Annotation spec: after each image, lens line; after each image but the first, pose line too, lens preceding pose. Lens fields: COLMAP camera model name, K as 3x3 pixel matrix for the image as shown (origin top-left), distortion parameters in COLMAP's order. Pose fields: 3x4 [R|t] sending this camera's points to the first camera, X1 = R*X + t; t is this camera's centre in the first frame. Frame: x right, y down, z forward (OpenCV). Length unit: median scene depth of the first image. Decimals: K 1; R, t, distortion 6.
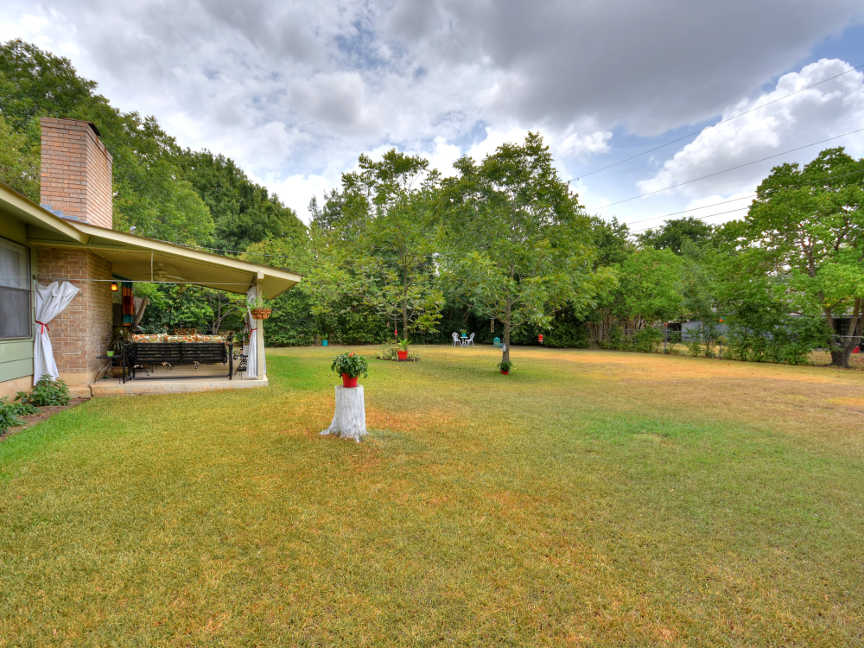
lens RADIAL K [[420.9, 0, 432.4], [0, 420.9, 324.2], [0, 0, 1]] dist [0.000469, 0.000020]
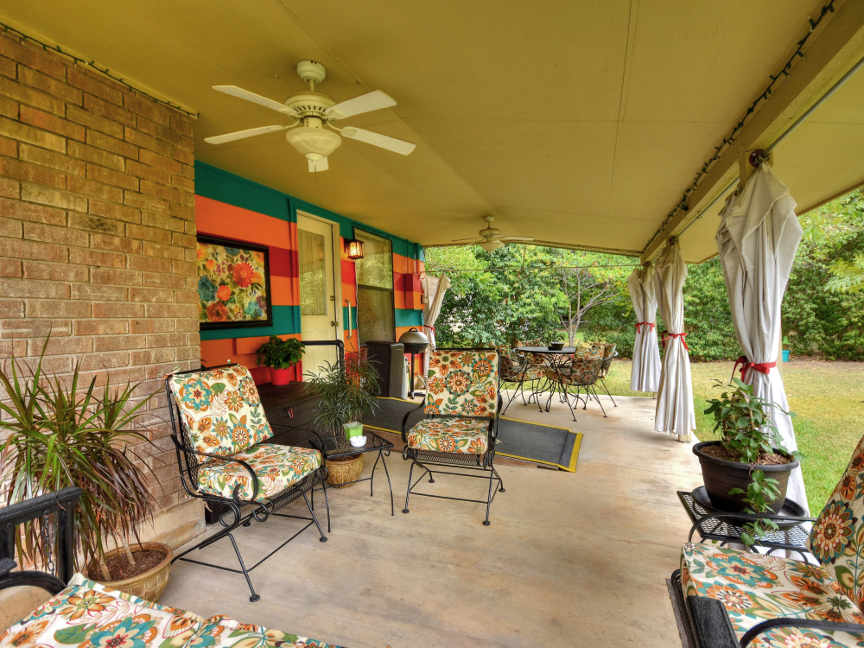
lens RADIAL K [[431.0, 0, 433.2], [0, 431.0, 325.5], [0, 0, 1]] dist [0.000451, 0.000071]
pose [[0.708310, -0.009855, -0.705832, -0.238628], [0.023676, 0.999672, 0.009802, -0.005142], [0.705504, -0.023654, 0.708311, 0.453855]]
